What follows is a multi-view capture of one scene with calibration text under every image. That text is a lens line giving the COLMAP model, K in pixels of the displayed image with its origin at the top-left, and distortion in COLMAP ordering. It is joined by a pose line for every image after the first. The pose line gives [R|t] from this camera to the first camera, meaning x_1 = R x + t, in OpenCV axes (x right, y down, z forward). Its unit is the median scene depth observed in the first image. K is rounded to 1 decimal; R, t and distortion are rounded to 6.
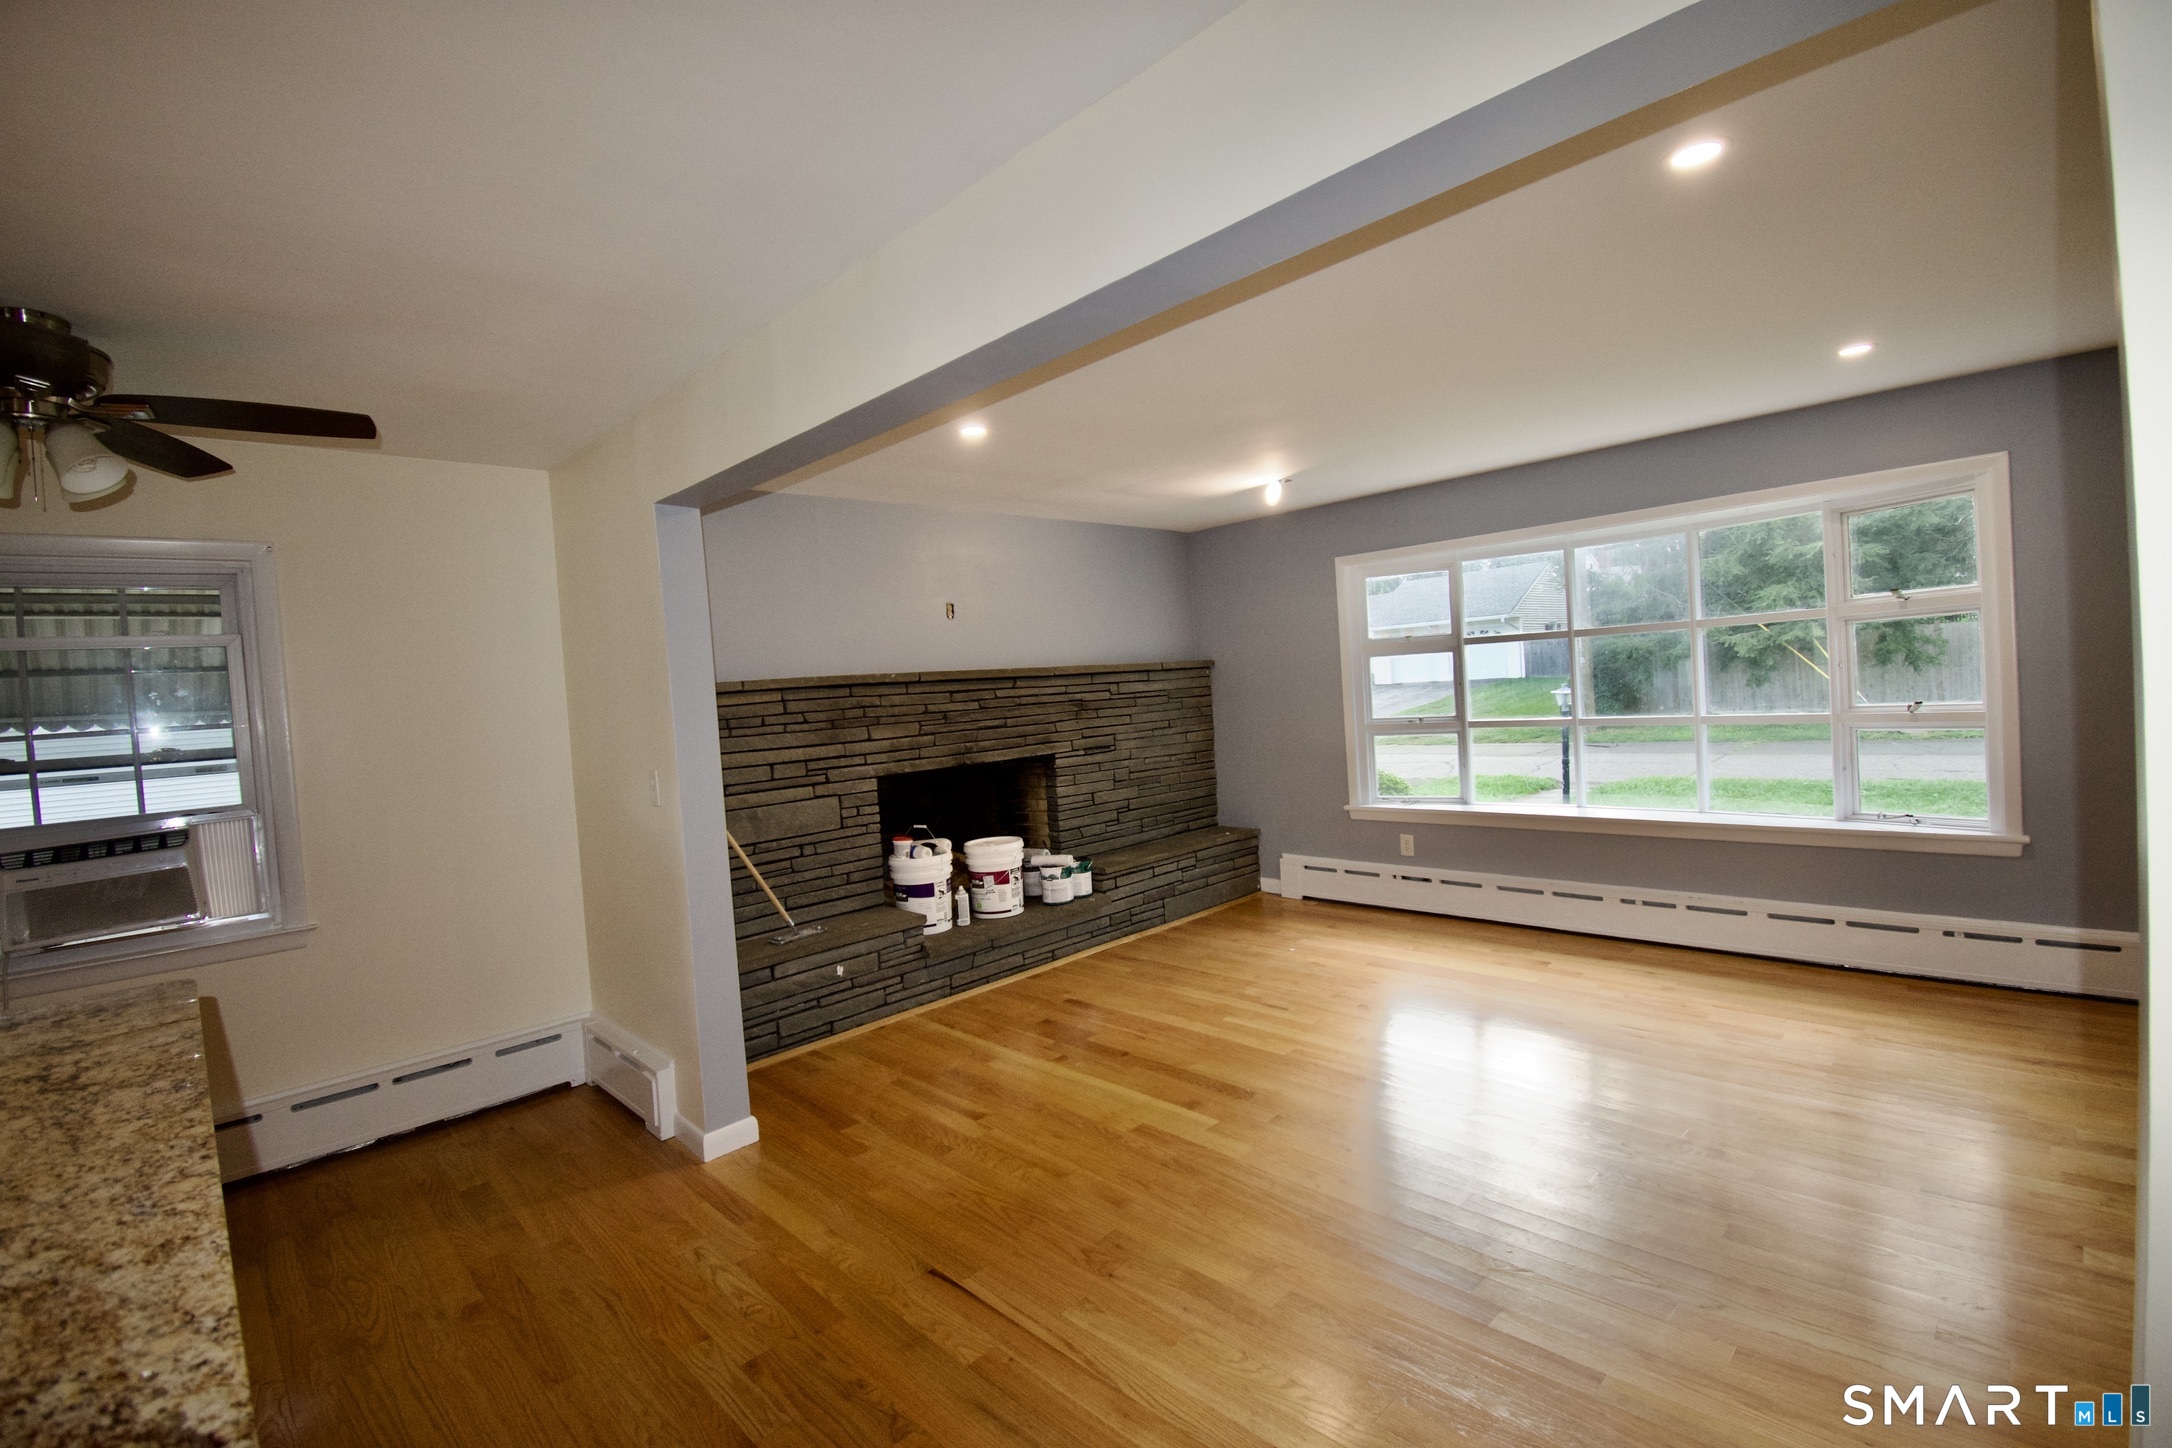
lens RADIAL K [[963.0, 0, 1088.6], [0, 963.0, 717.3], [0, 0, 1]] dist [-0.001907, -0.000489]
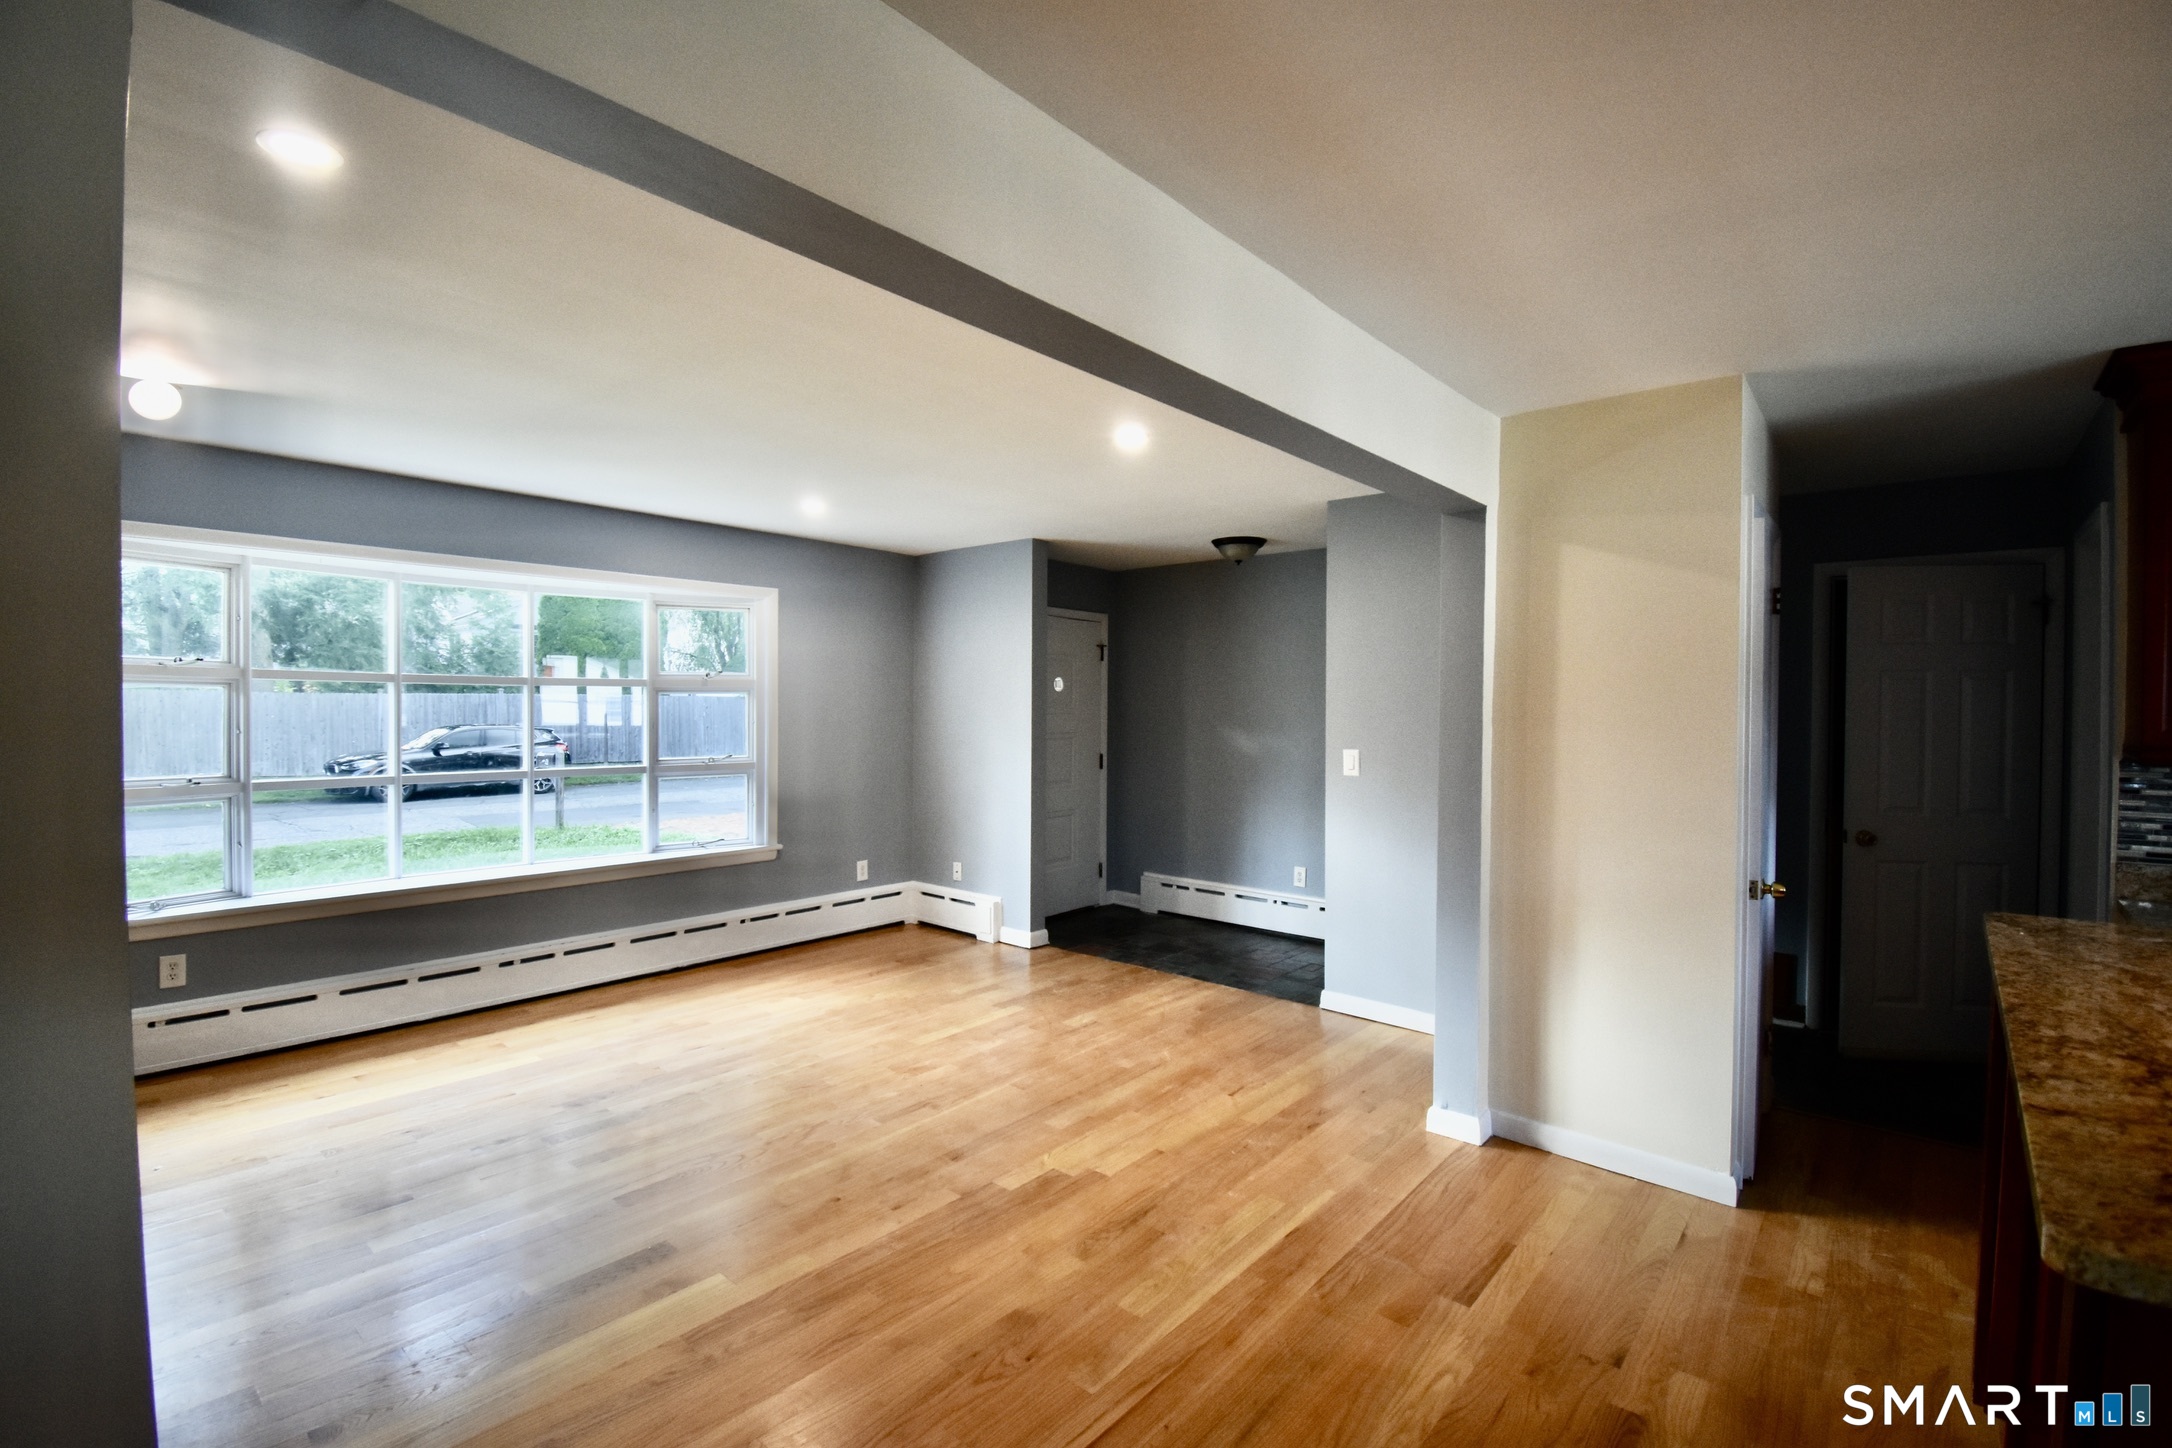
lens RADIAL K [[963.0, 0, 1088.6], [0, 963.0, 717.3], [0, 0, 1]] dist [-0.001907, -0.000489]
pose [[-0.086540, 0.059366, 0.994478, -0.469504], [0.032360, 0.997864, -0.056752, 0.020951], [-0.995723, 0.027270, -0.088276, 0.523742]]
